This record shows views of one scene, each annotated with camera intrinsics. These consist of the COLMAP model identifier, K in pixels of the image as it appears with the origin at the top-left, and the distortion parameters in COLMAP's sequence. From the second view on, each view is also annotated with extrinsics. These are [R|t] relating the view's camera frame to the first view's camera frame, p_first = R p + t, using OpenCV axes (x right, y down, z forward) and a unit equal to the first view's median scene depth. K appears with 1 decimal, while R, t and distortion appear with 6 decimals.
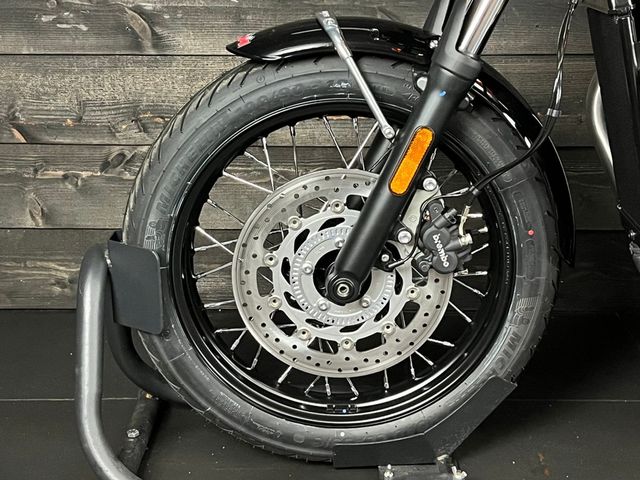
lens RADIAL K [[1073.3, 0, 320.0], [0, 1073.3, 240.0], [0, 0, 1]] dist [0.197263, 0.019312]
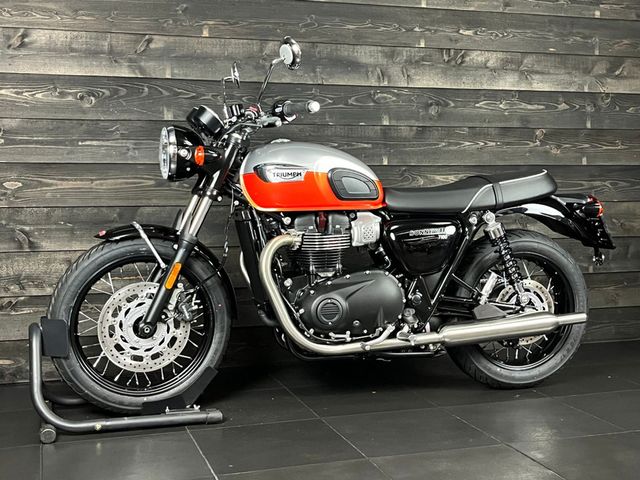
lens RADIAL K [[854.4, 0, 319.7], [0, 854.4, 237.4], [0, 0, 1]] dist [0.004017, 0.000333]
pose [[0.948082, -0.015229, 0.317662, -0.217033], [0.087316, 0.972933, -0.213955, 0.286848], [-0.305805, 0.230584, 0.923750, -0.961909]]
